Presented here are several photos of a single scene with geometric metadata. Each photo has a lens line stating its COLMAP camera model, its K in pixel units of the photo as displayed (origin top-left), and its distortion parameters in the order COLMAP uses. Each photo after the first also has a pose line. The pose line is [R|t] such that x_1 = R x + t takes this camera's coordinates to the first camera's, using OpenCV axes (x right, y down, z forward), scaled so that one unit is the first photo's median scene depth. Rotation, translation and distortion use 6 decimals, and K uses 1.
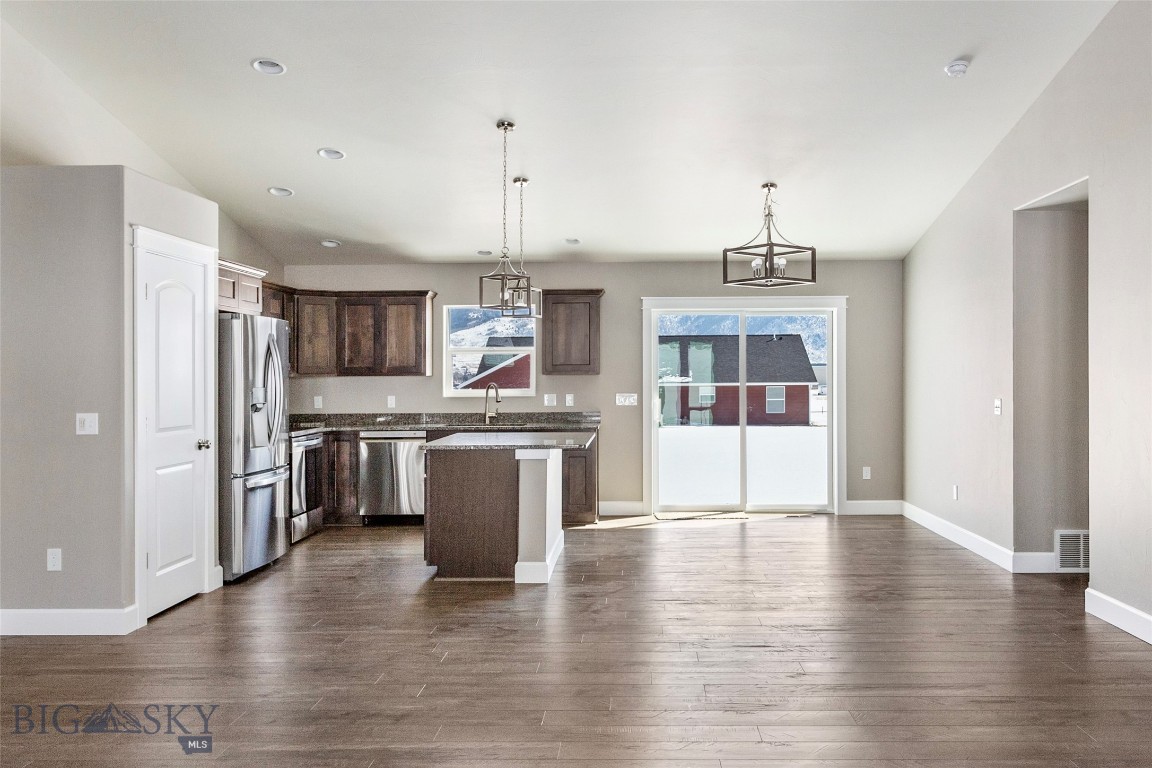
lens RADIAL K [[980.6, 0, 640.0], [0, 980.6, 365.2], [0, 0, 1]] dist [-0.014175, 0.008403]
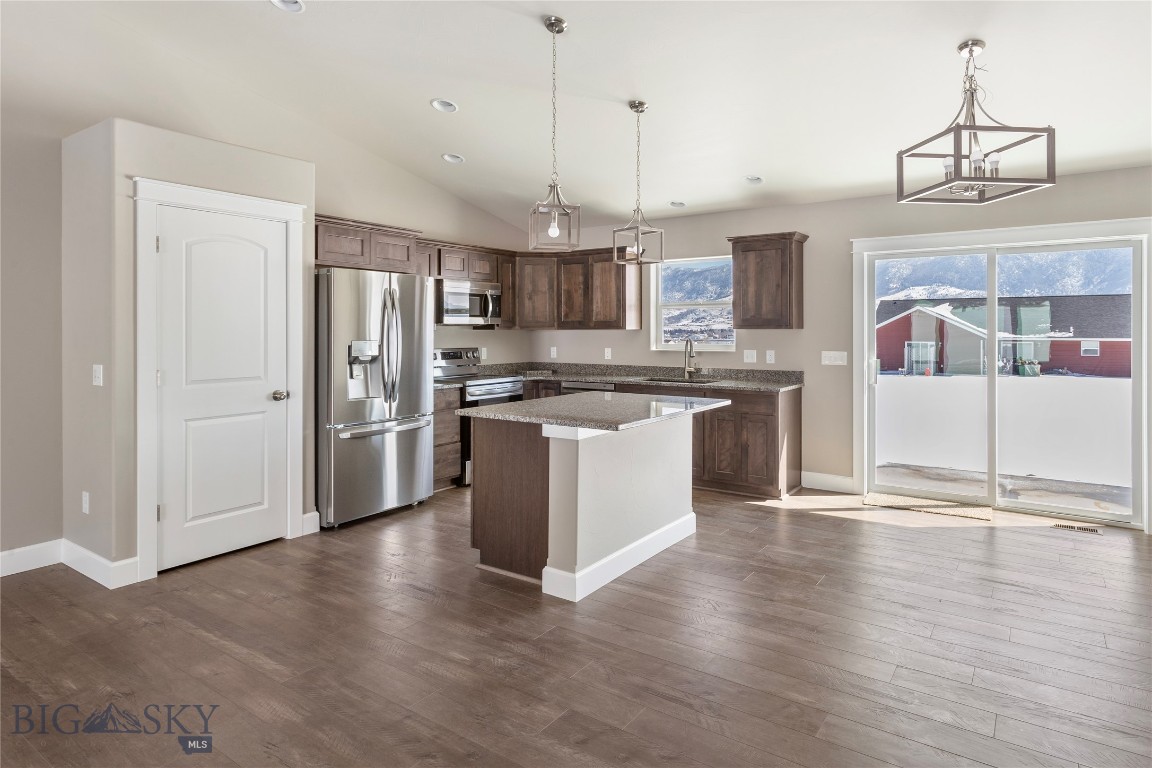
lens RADIAL K [[662.2, 0, 591.3], [0, 662.2, 323.9], [0, 0, 1]] dist [-0.001183, 0.003901]
pose [[0.826103, 0.000281, -0.563519, 0.149913], [0.001170, 0.999997, 0.002215, 0.003364], [0.563518, -0.002489, 0.826100, 0.422717]]
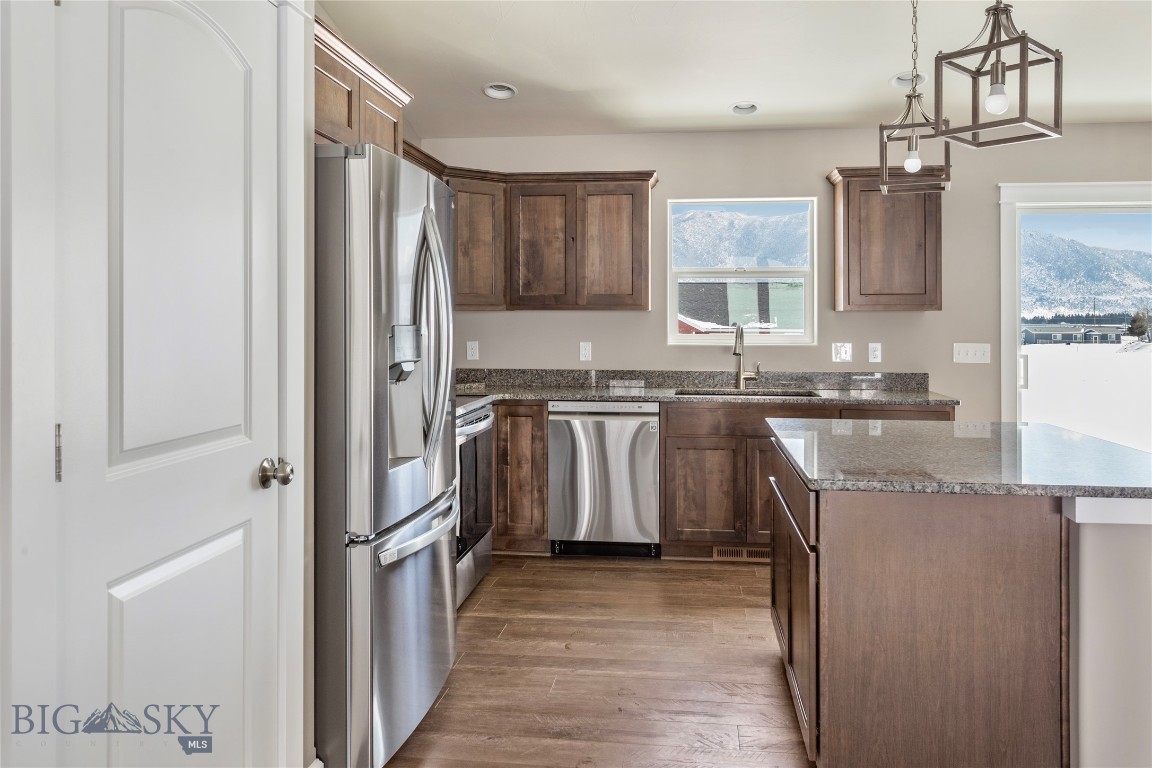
lens RADIAL K [[875.8, 0, 589.6], [0, 875.8, 334.6], [0, 0, 1]] dist [-0.002495, 0.001568]
pose [[0.992835, 0.011985, -0.118890, -0.197606], [-0.008850, 0.999600, 0.026860, 0.012002], [0.119164, -0.025615, 0.992544, 0.470234]]
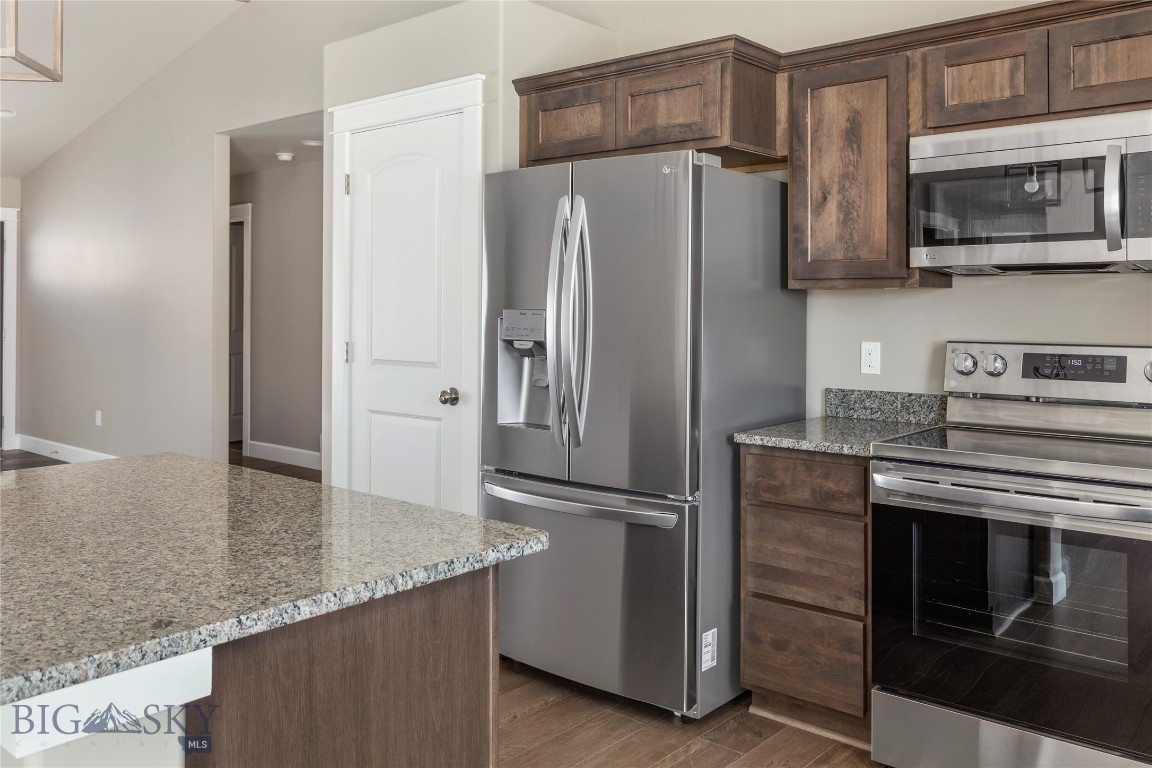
lens RADIAL K [[949.6, 0, 606.4], [0, 949.6, 309.1], [0, 0, 1]] dist [-0.004006, -0.003270]
pose [[-0.643821, 0.007786, -0.765136, -0.028692], [0.009903, 0.999949, 0.001843, 0.016860], [0.765112, -0.006391, -0.643866, 1.018834]]
